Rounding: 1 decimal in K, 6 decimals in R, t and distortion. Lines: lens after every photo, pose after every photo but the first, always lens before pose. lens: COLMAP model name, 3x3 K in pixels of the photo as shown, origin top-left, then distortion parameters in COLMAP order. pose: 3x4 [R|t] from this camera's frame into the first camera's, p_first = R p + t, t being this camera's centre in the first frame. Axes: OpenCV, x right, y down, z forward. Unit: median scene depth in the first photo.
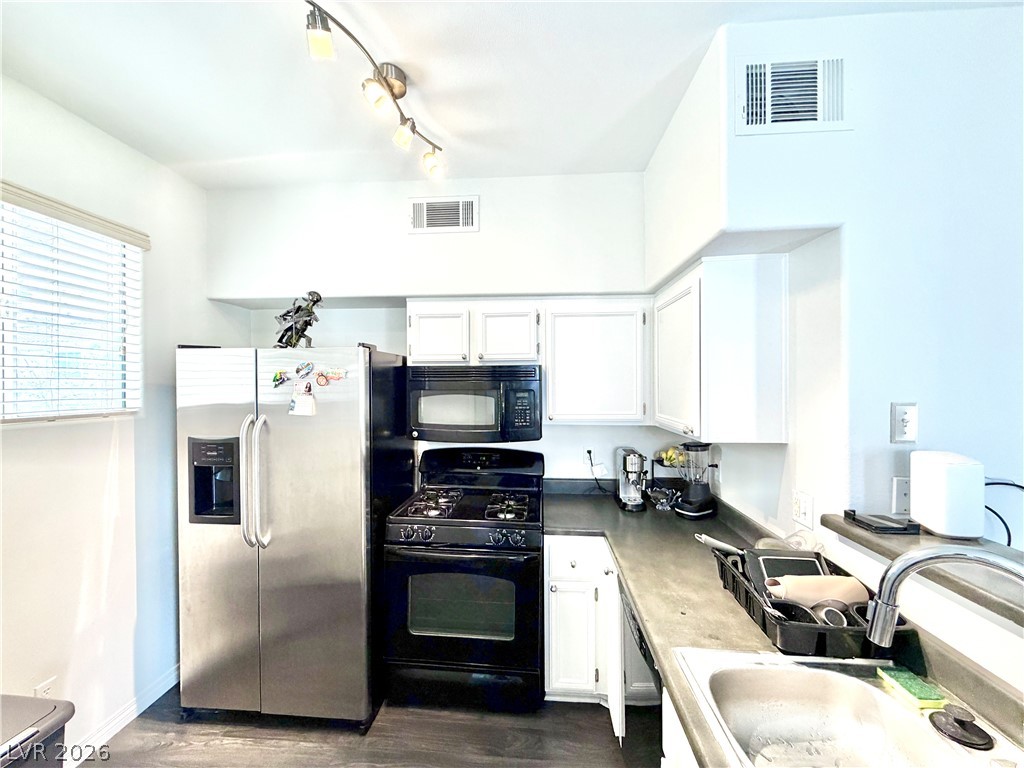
lens RADIAL K [[408.3, 0, 508.1], [0, 408.3, 385.5], [0, 0, 1]] dist [0.000755, -0.000299]
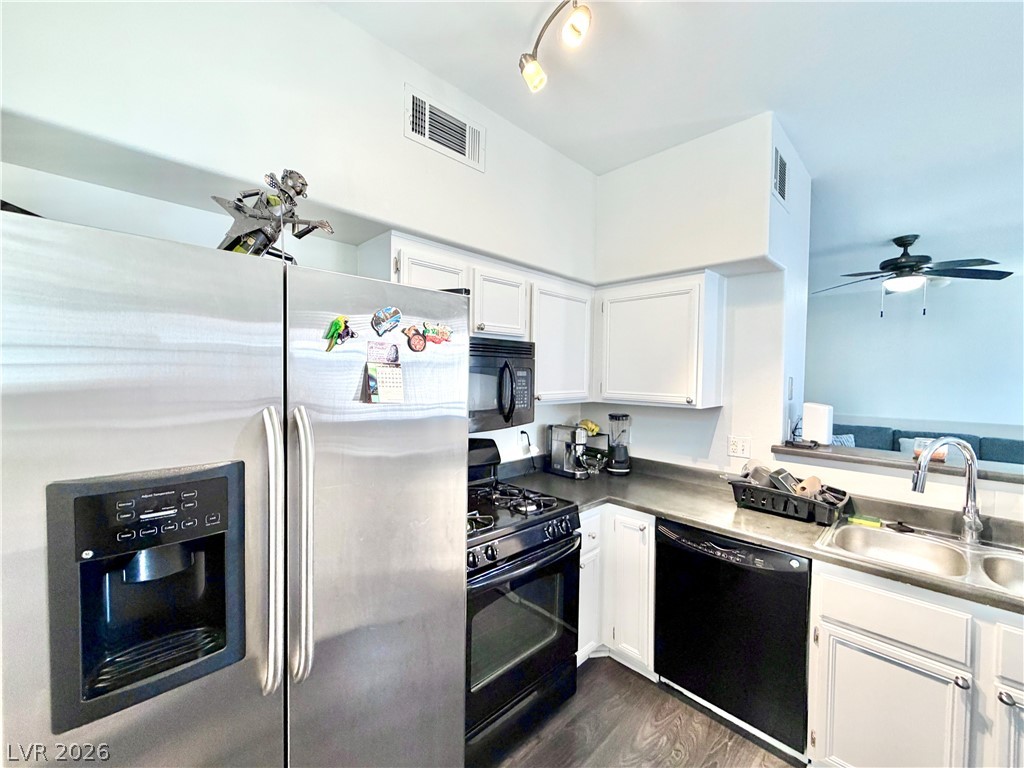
lens RADIAL K [[408.3, 0, 508.1], [0, 408.3, 385.5], [0, 0, 1]] dist [0.000755, -0.000299]
pose [[0.652726, -0.008669, 0.757544, -0.793078], [-0.011686, 0.999700, 0.021509, 0.034432], [-0.757504, -0.022892, 0.652429, 0.504723]]
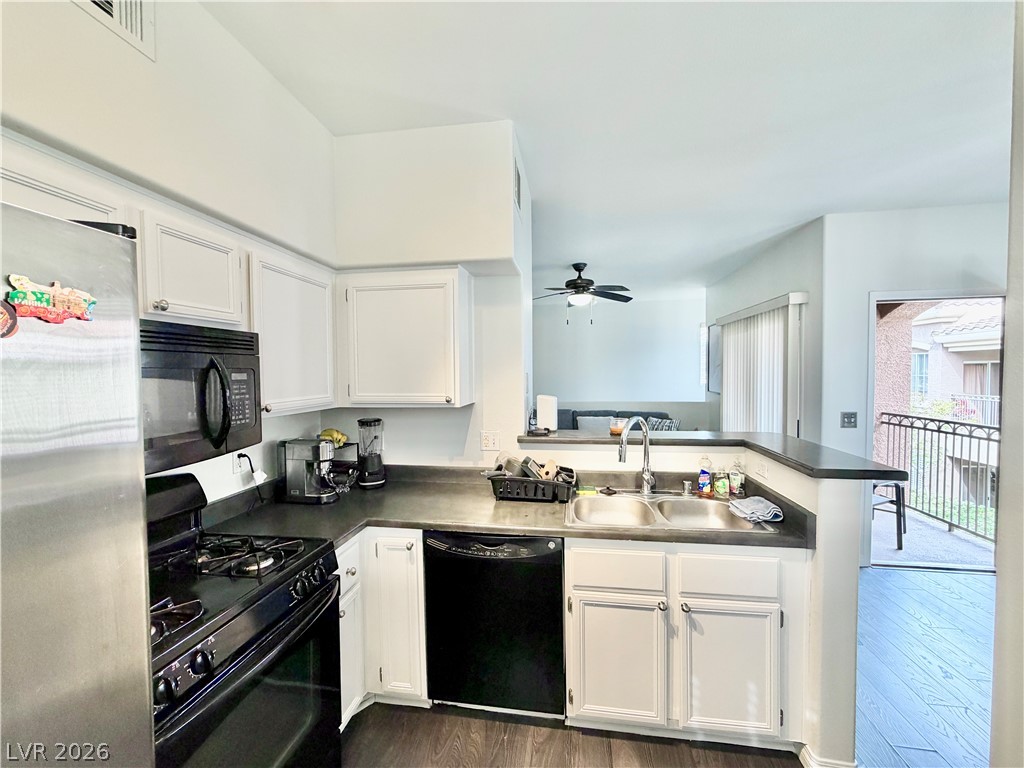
lens RADIAL K [[408.3, 0, 508.1], [0, 408.3, 385.5], [0, 0, 1]] dist [0.000755, -0.000299]
pose [[0.070046, -0.028664, 0.997132, -0.682129], [0.015252, 0.999501, 0.027660, 0.029170], [-0.997427, 0.013271, 0.070448, 0.624038]]
